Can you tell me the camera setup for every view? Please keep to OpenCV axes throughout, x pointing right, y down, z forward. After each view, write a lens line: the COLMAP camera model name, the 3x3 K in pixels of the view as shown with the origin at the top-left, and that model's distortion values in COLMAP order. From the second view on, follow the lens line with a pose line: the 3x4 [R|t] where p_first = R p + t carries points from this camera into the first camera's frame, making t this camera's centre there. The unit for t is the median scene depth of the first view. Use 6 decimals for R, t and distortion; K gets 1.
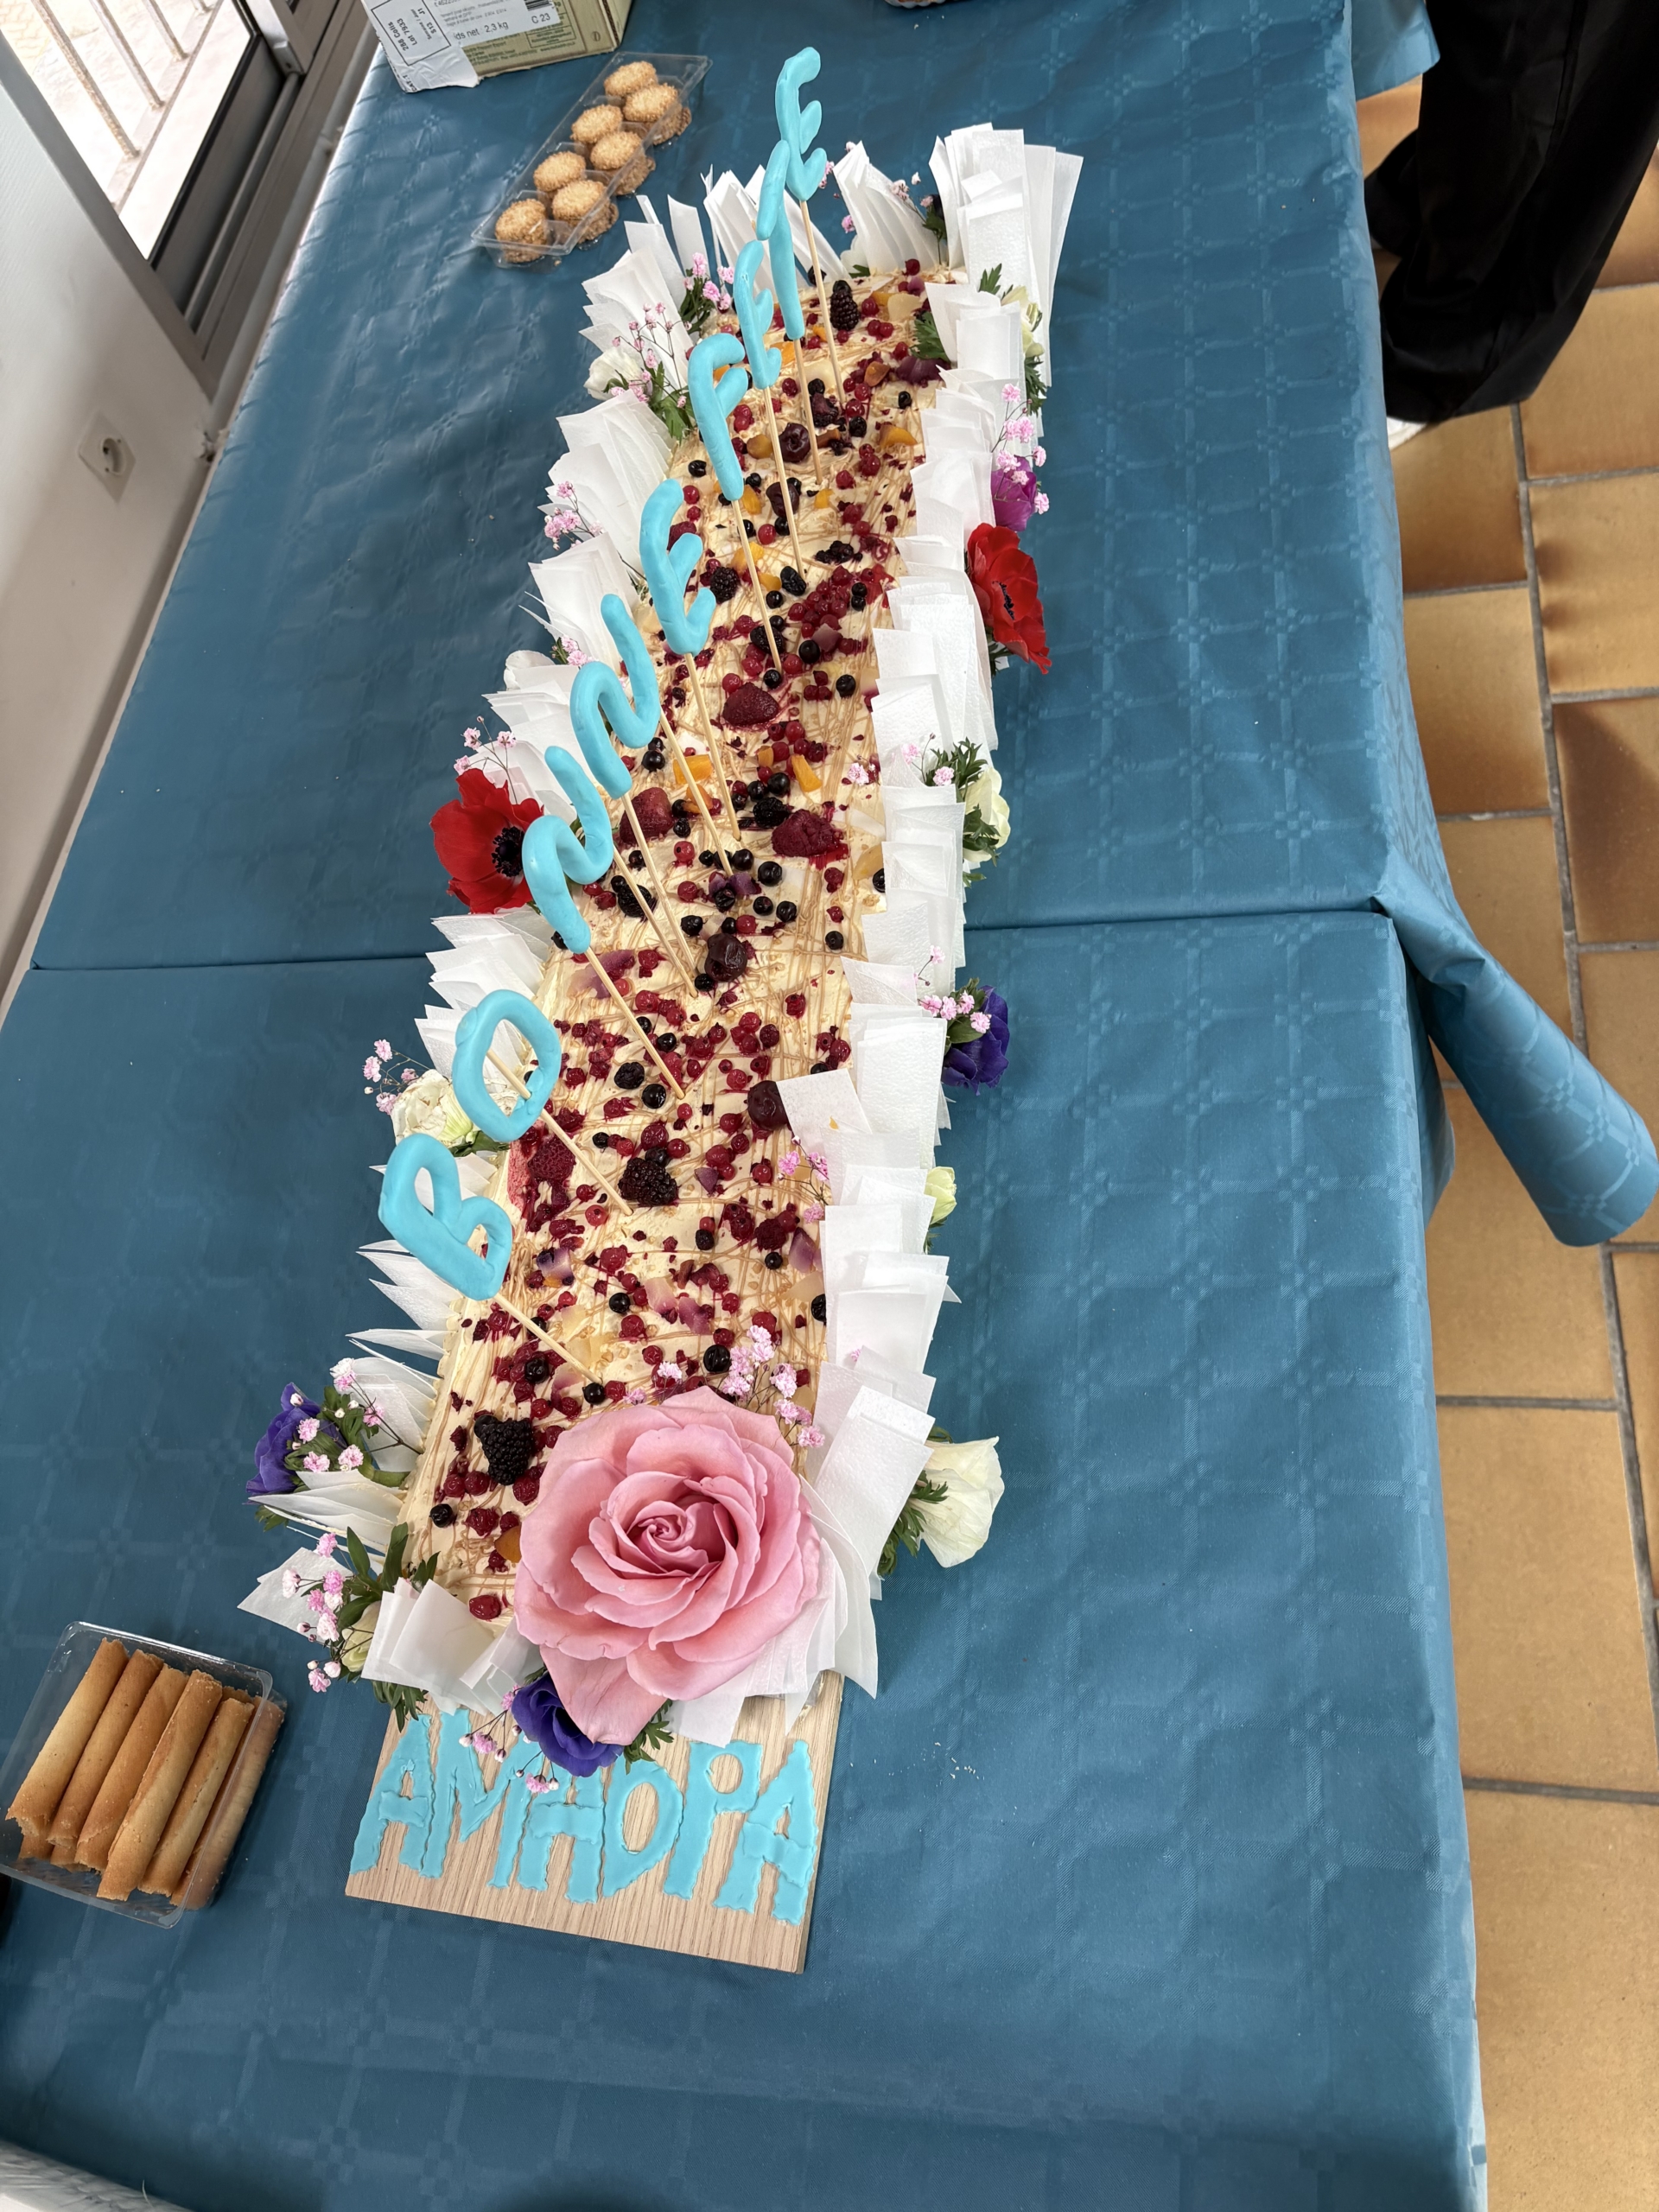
lens RADIAL K [[1686.0, 0, 833.9], [0, 1686.0, 1097.8], [0, 0, 1]] dist [0.019154, -0.016959]
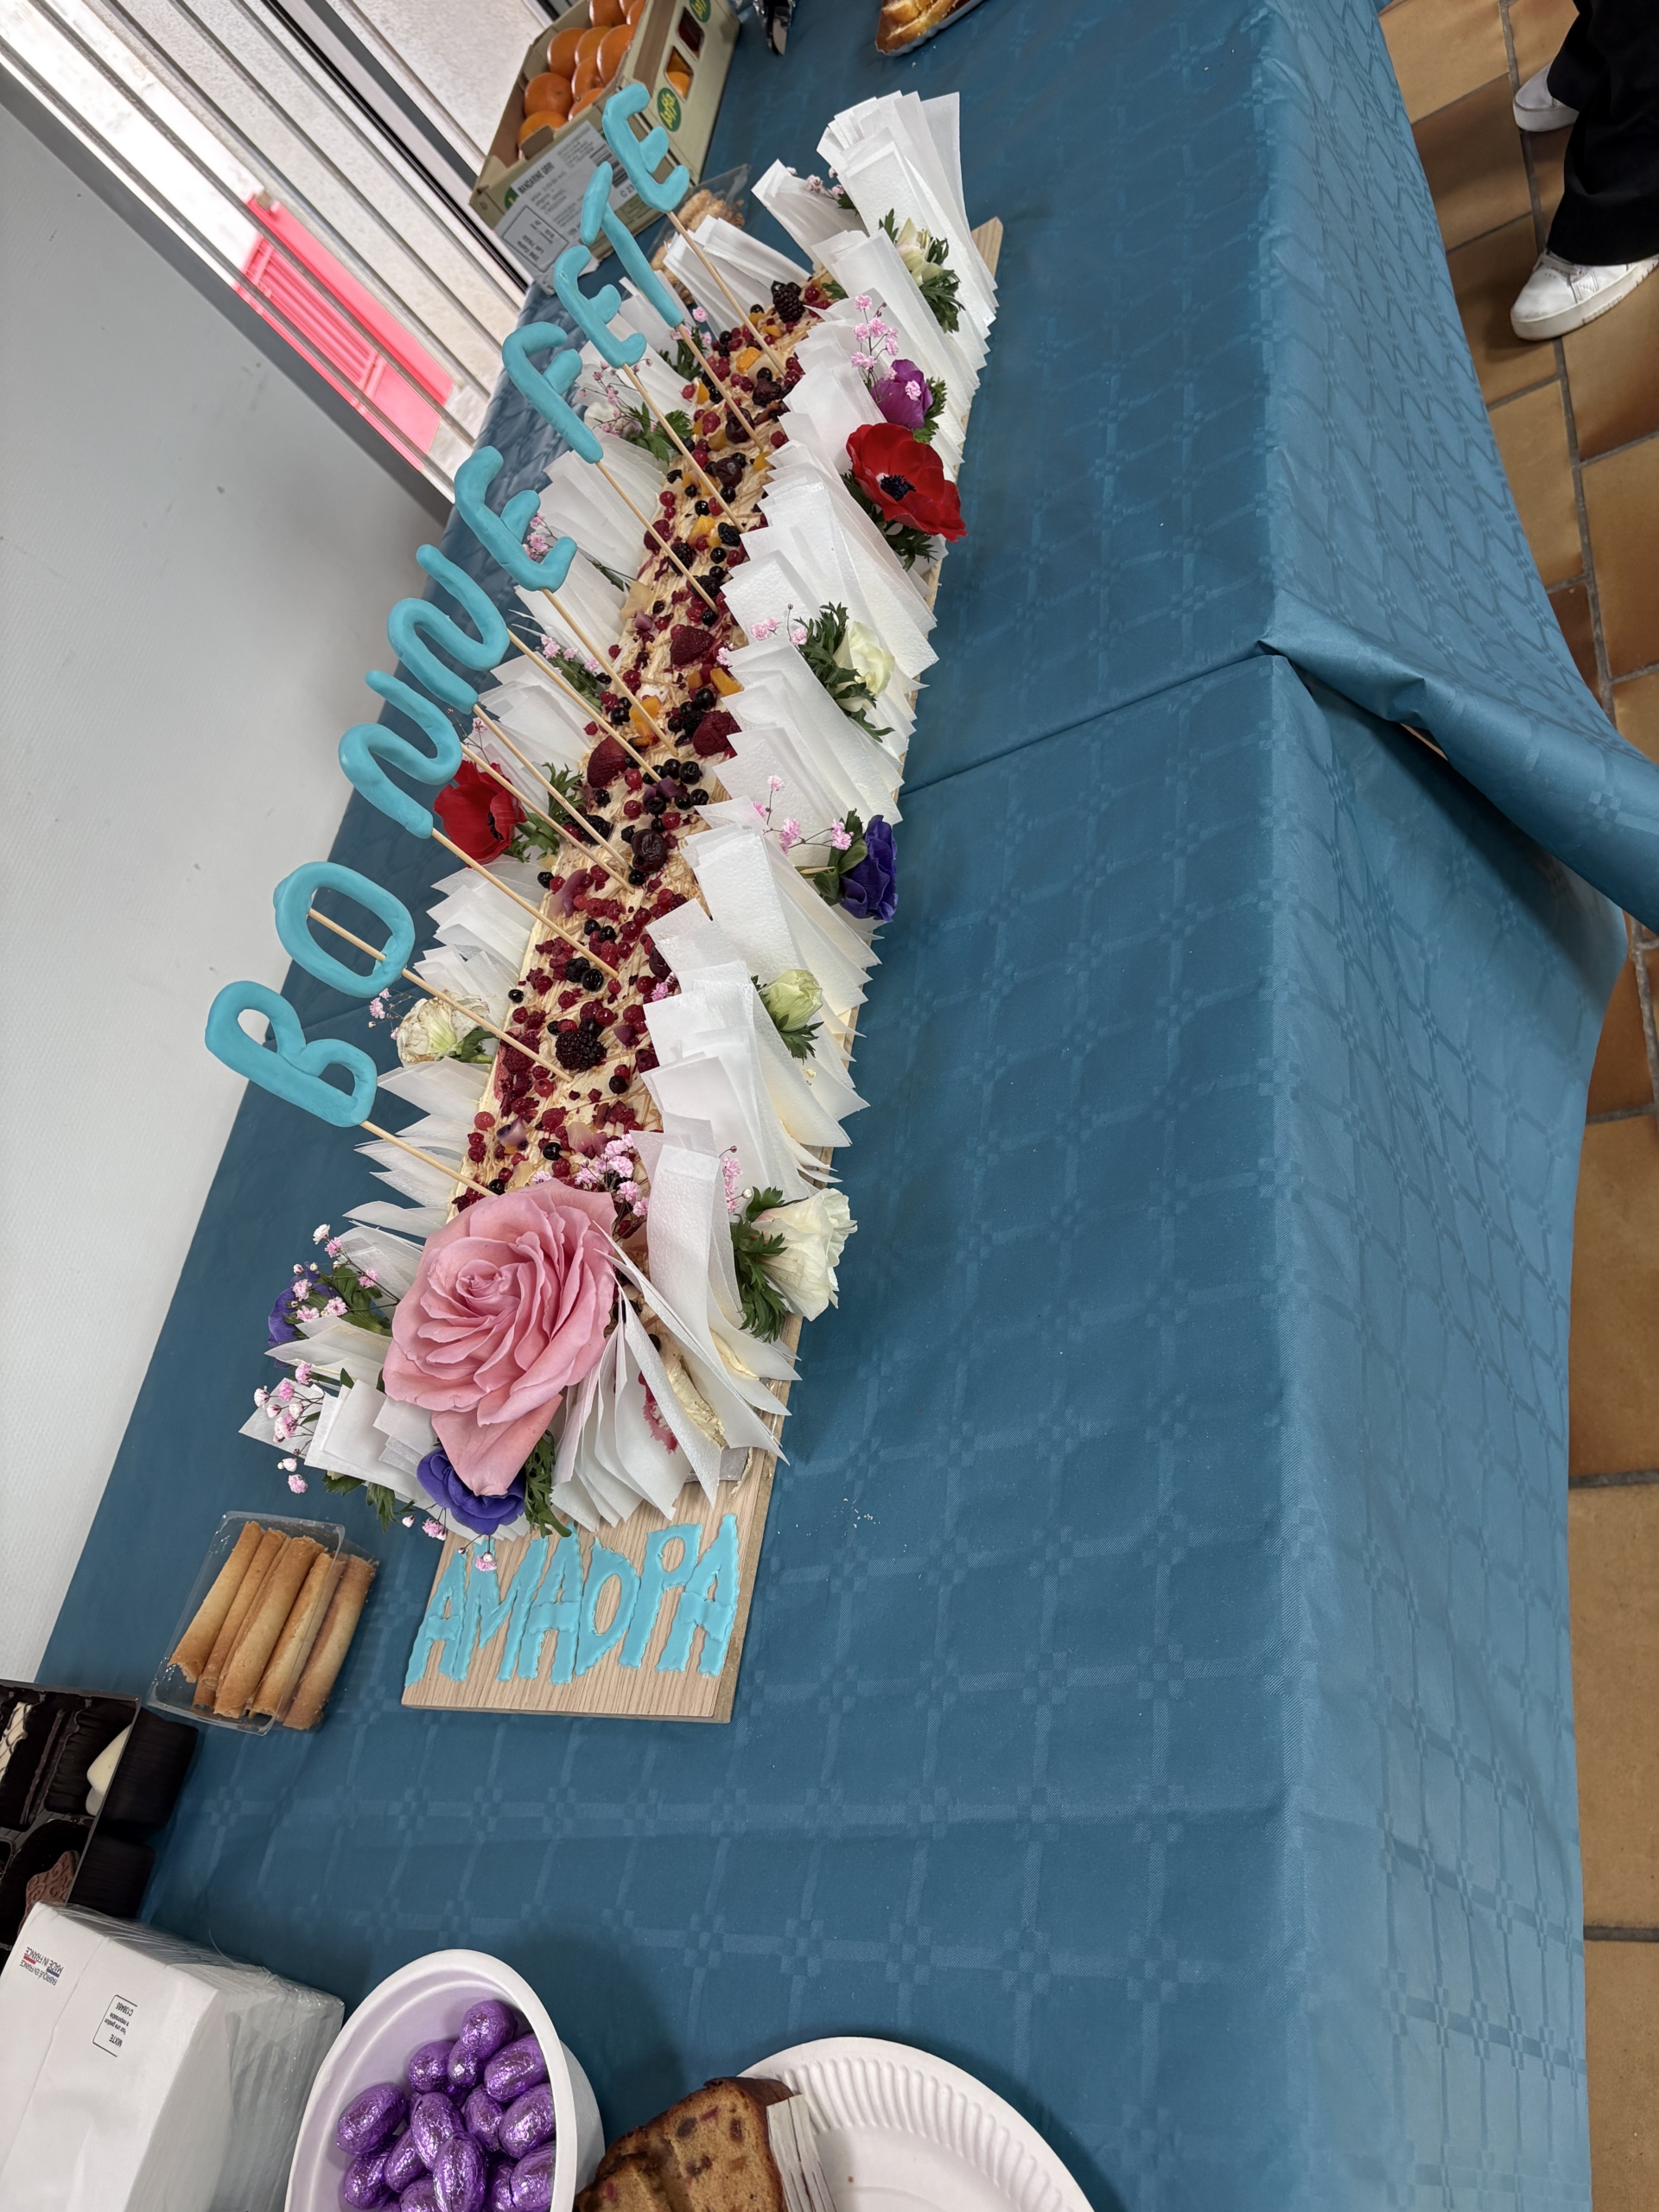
lens RADIAL K [[1686.0, 0, 835.7], [0, 1686.0, 1114.0], [0, 0, 1]] dist [0.019154, -0.016959]
pose [[0.922740, -0.189278, -0.335744, 0.415648], [0.156614, 0.980083, -0.122100, 0.257458], [0.352168, 0.060084, 0.934006, 0.023547]]
